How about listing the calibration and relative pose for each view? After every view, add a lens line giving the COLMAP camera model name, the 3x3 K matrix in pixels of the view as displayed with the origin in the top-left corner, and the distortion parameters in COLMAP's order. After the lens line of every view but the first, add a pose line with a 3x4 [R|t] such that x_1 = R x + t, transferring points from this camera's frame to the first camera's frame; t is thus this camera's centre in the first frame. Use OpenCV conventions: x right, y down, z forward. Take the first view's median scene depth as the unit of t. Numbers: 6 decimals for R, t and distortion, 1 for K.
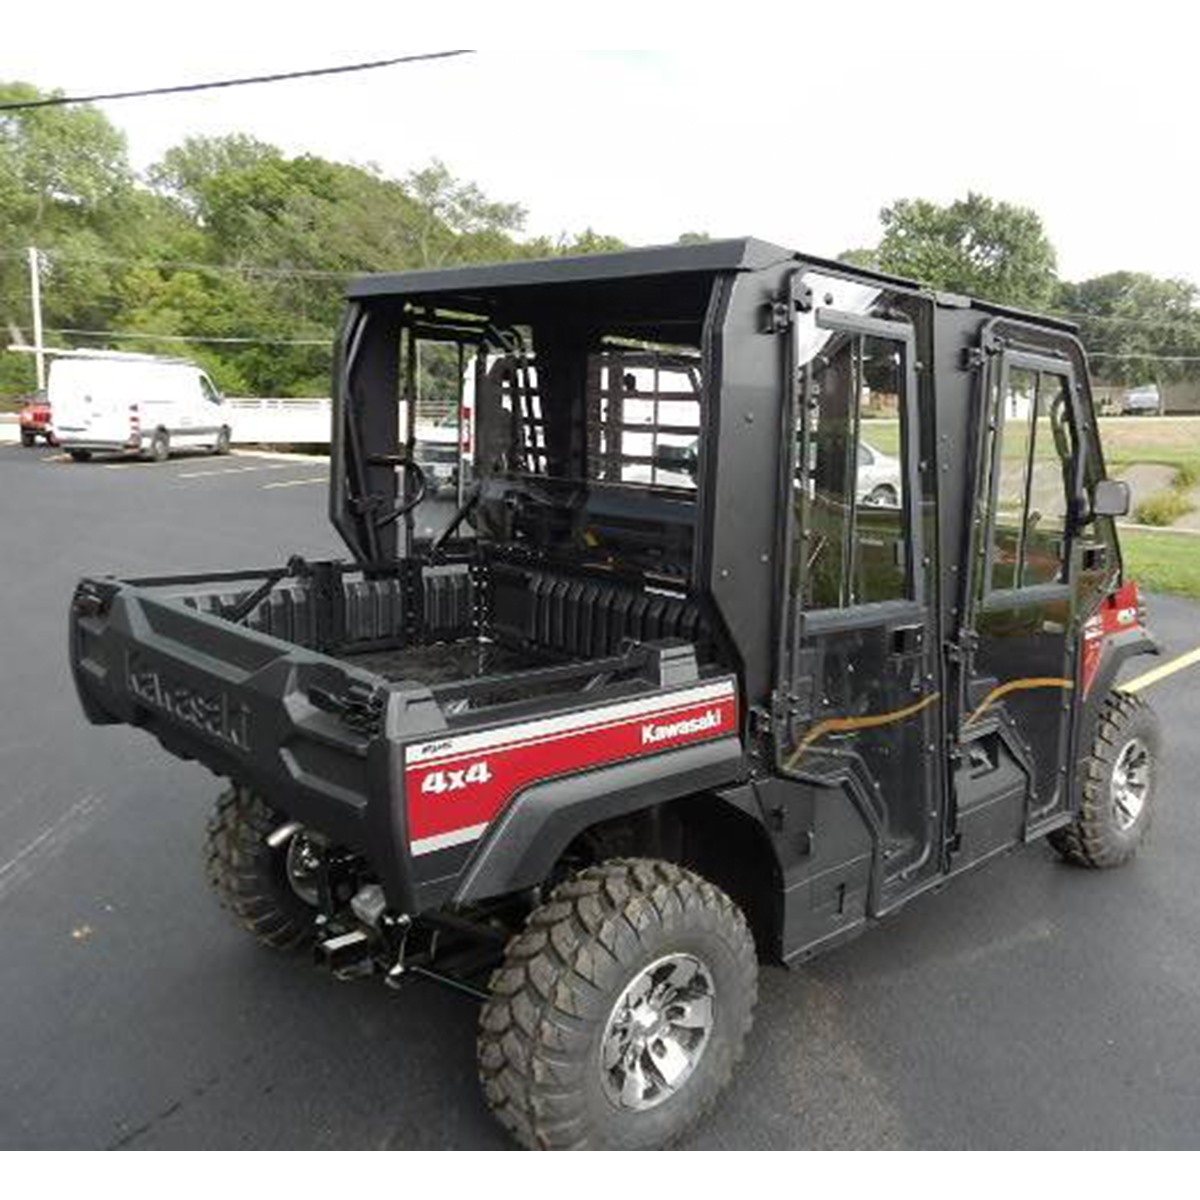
lens RADIAL K [[1037.9, 0, 599.4], [0, 1037.9, 605.6], [0, 0, 1]] dist [0.017391, -0.022337]
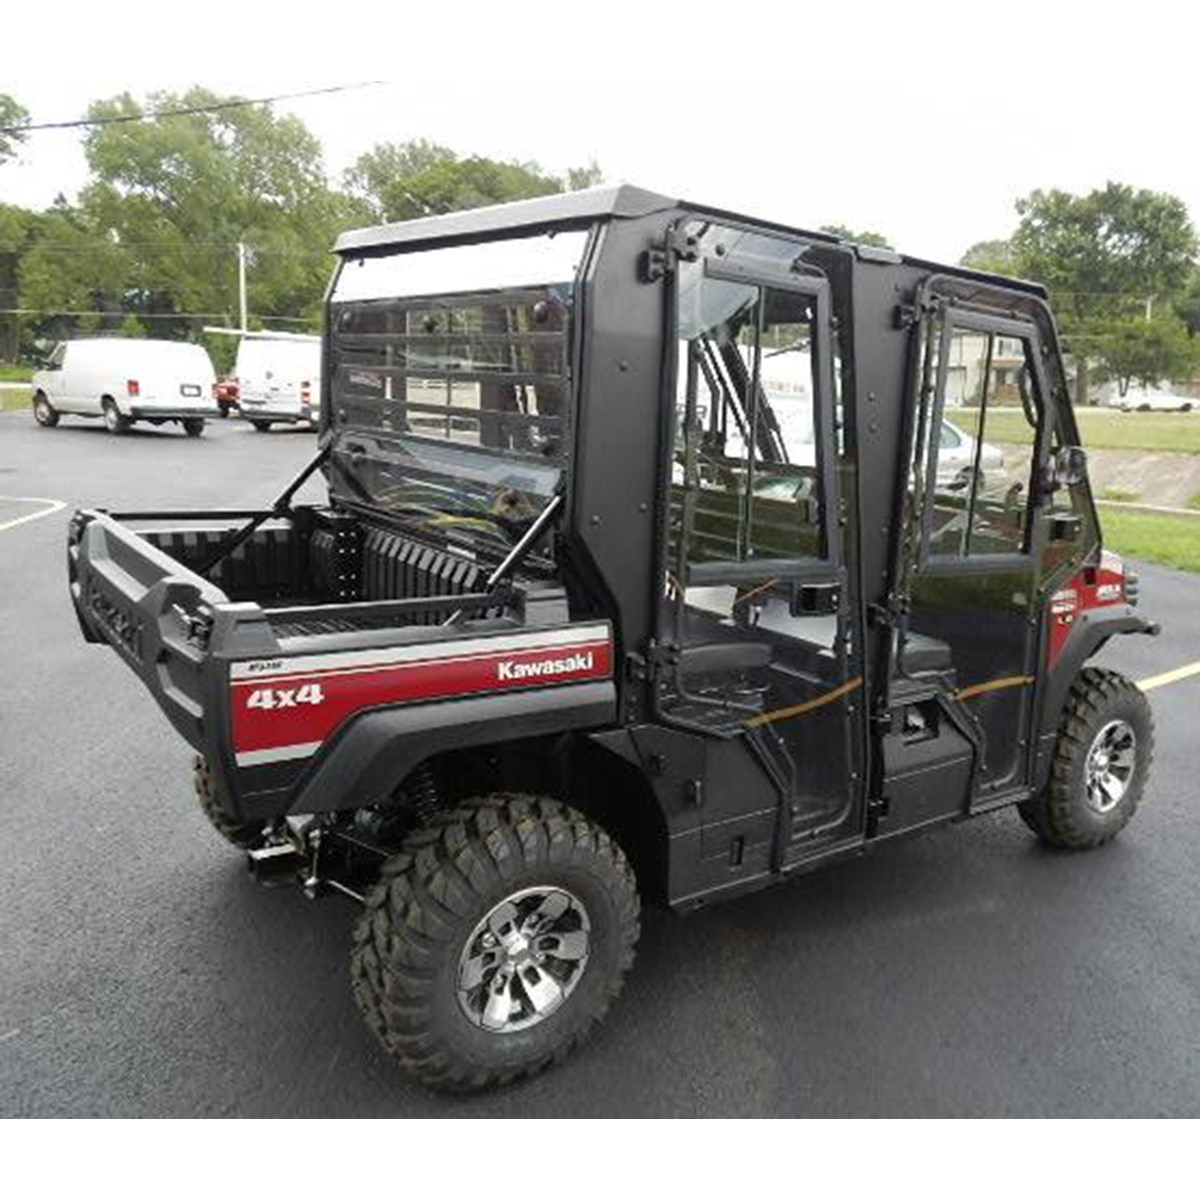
lens RADIAL K [[965.3, 0, 600.3], [0, 965.3, 595.1], [0, 0, 1]] dist [0.016280, -0.004533]
pose [[0.989351, 0.046560, -0.137901, 0.196483], [-0.044098, 0.998809, 0.020859, 0.017912], [0.138708, -0.014556, 0.990226, 0.046135]]
